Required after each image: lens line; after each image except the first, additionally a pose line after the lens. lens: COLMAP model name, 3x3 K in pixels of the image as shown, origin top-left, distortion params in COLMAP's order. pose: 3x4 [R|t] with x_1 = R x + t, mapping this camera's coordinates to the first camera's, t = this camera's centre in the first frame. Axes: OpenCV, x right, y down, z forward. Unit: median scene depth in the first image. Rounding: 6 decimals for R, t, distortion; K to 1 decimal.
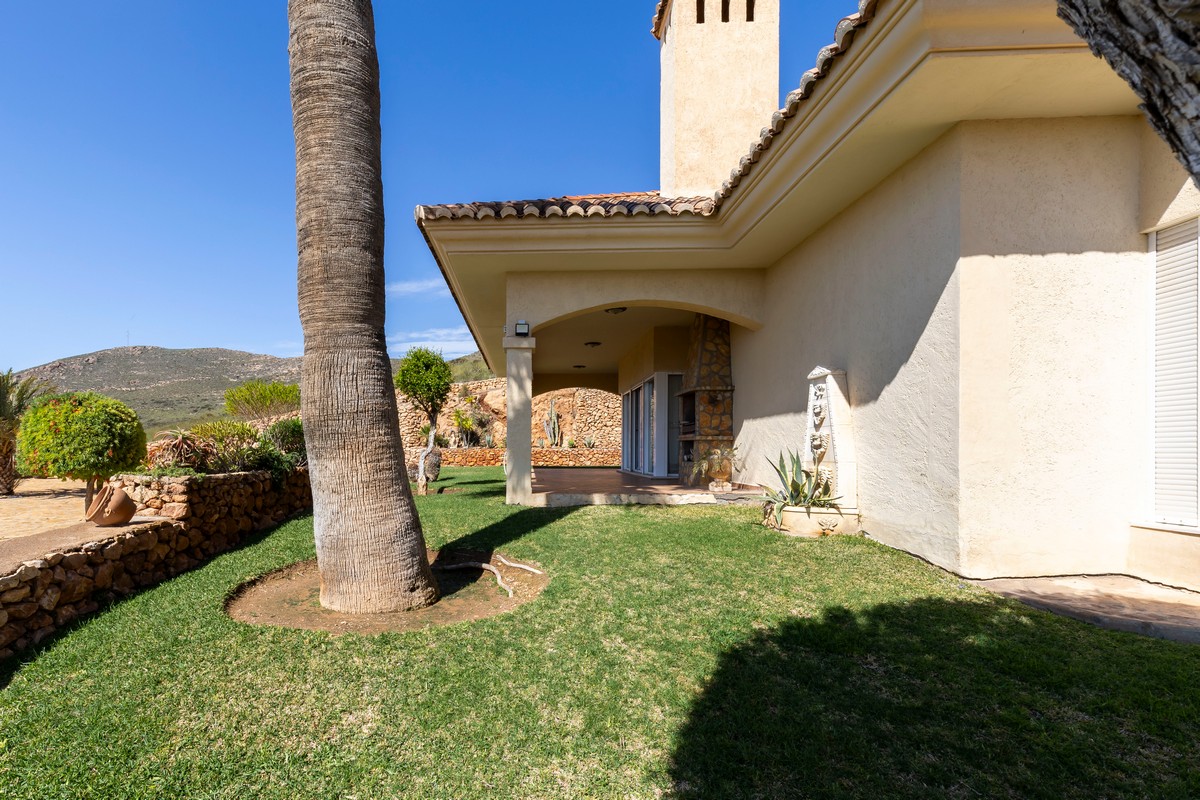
lens RADIAL K [[567.8, 0, 500.4], [0, 567.8, 450.0], [0, 0, 1]] dist [-0.000311, 0.000137]
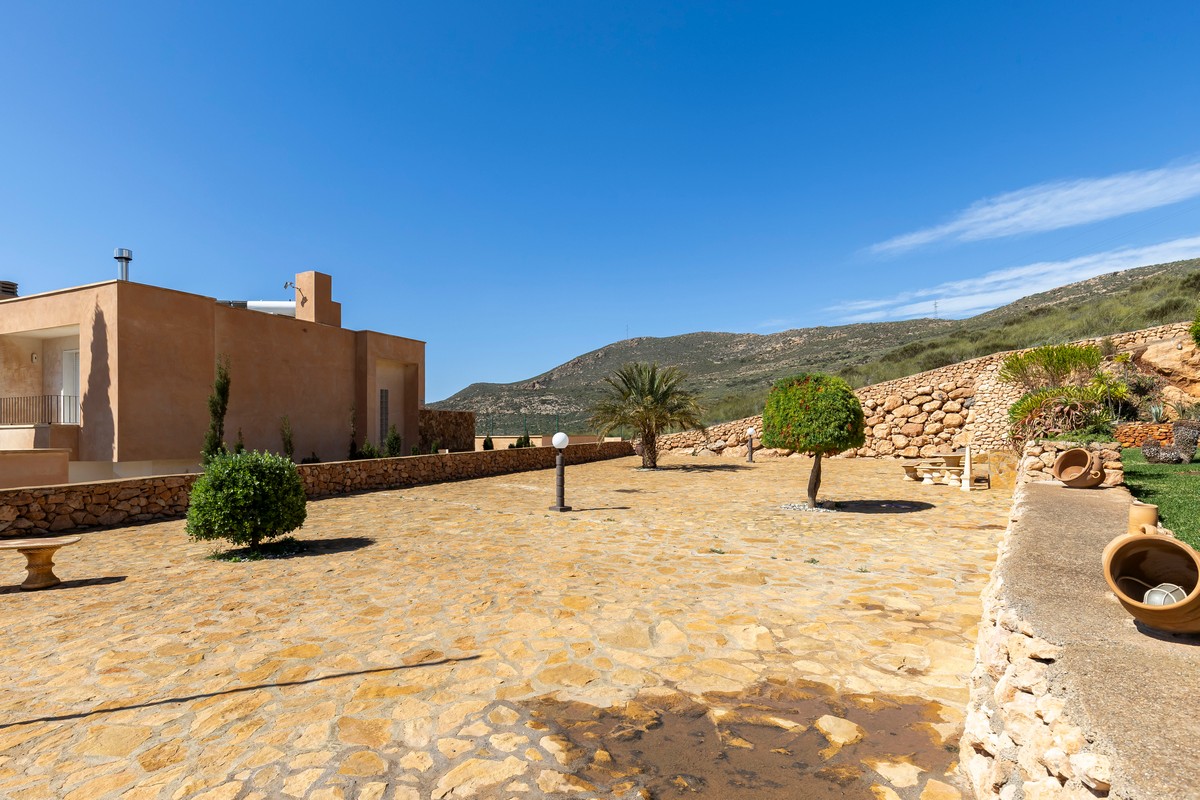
lens RADIAL K [[619.2, 0, 582.0], [0, 619.2, 440.2], [0, 0, 1]] dist [0.000566, 0.000499]
pose [[0.792428, -0.001501, -0.609963, -0.119277], [0.008889, 0.999919, 0.009087, 0.004691], [0.609900, -0.012623, 0.792378, -0.072221]]
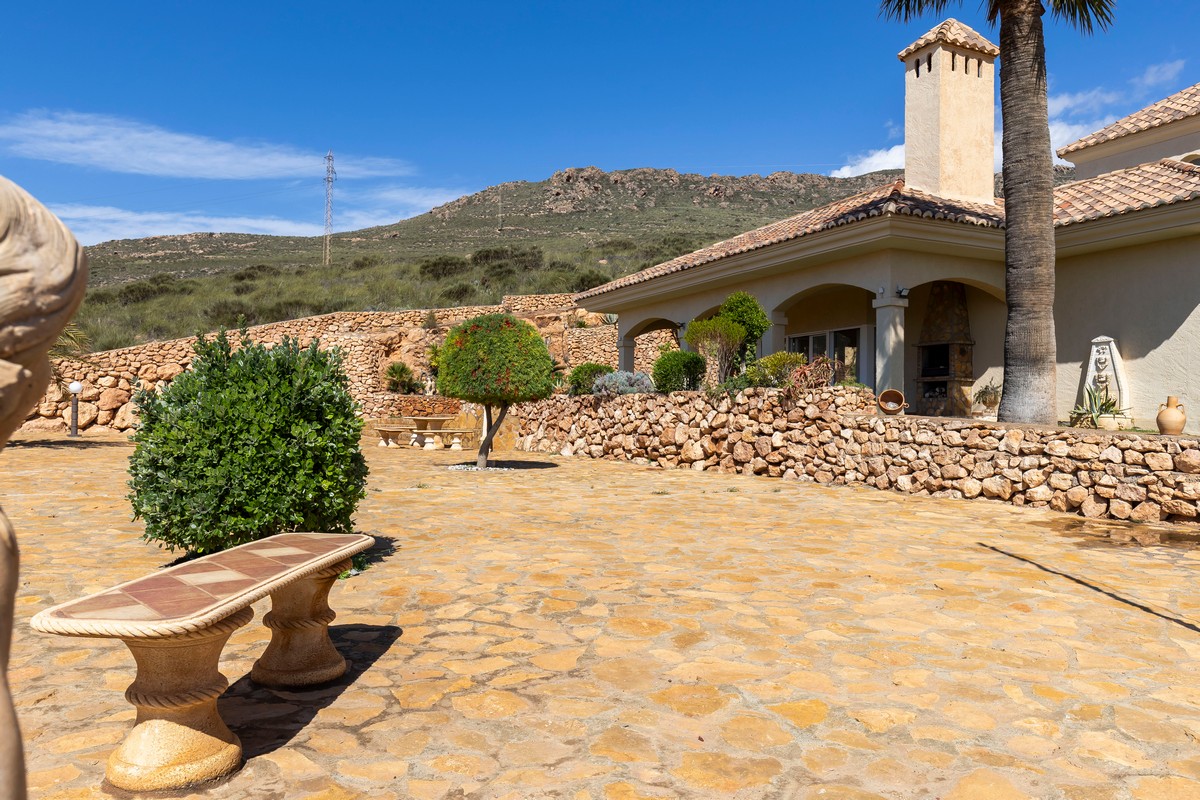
lens RADIAL K [[858.6, 0, 600.0], [0, 858.6, 400.0], [0, 0, 1]] dist [0.001028, -0.000816]
pose [[0.883080, 0.018549, 0.468857, -0.422815], [-0.010001, 0.999735, -0.020715, 0.024872], [-0.469117, 0.013604, 0.883031, -0.124651]]
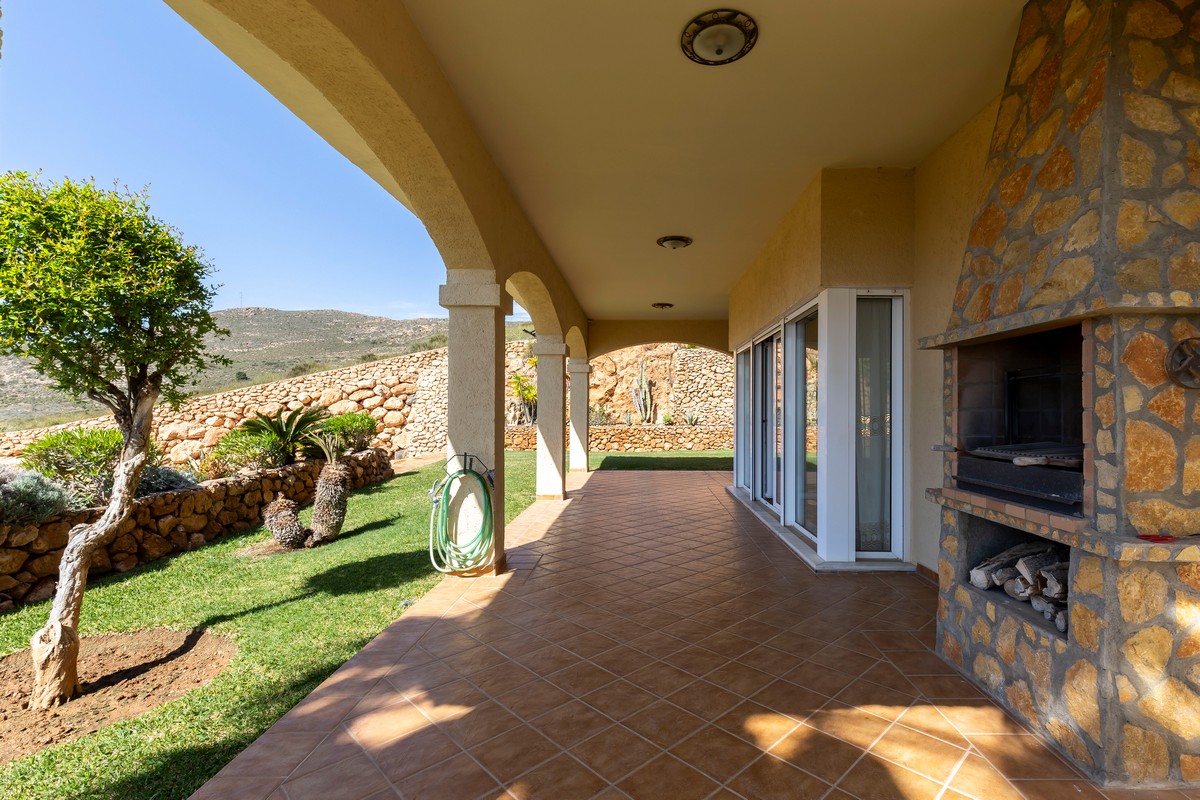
lens RADIAL K [[556.5, 0, 631.9], [0, 556.5, 409.7], [0, 0, 1]] dist [0.003170, 0.000312]
pose [[0.999471, 0.000019, 0.032523, 0.052783], [0.000093, 0.999994, -0.003446, -0.022061], [-0.032523, 0.003447, 0.999465, 0.254673]]
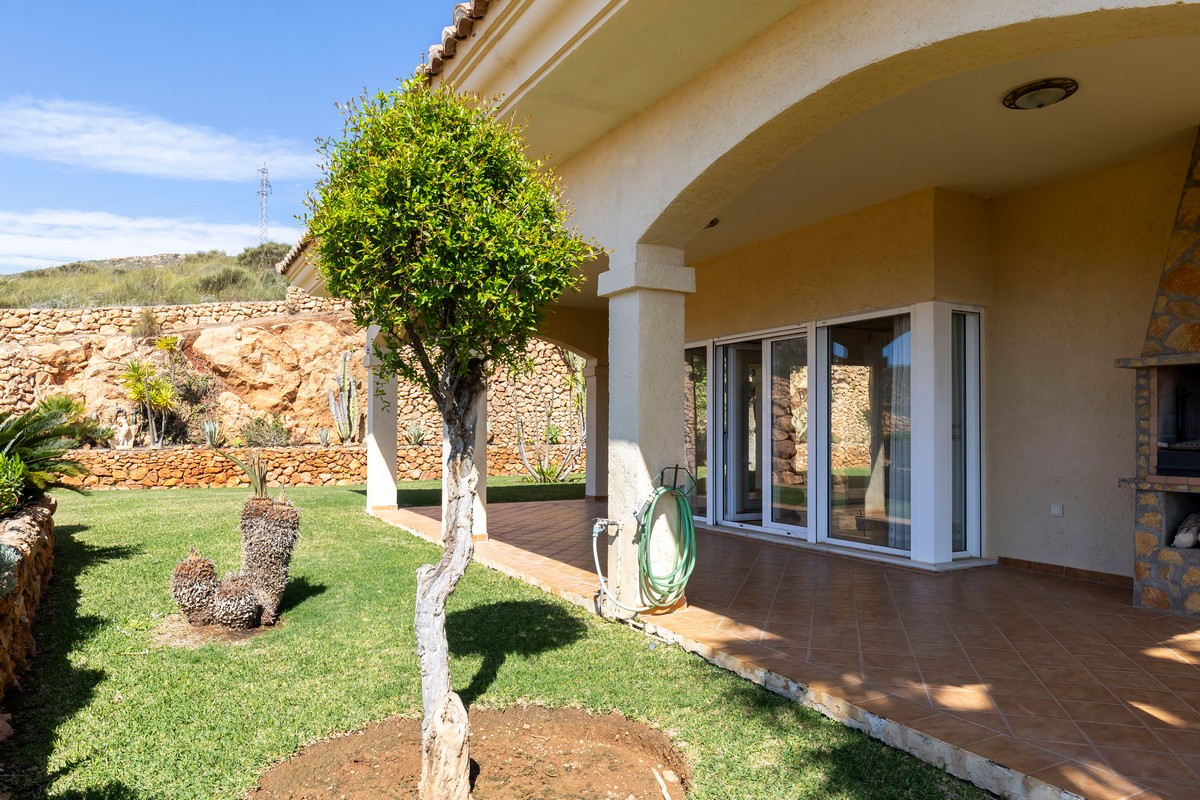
lens RADIAL K [[803.5, 0, 596.1], [0, 803.5, 420.7], [0, 0, 1]] dist [-0.002109, -0.002583]
pose [[0.858983, 0.005983, 0.511969, -0.087997], [-0.000860, 0.999947, -0.010242, -0.019277], [-0.512003, 0.008358, 0.858943, 0.258172]]
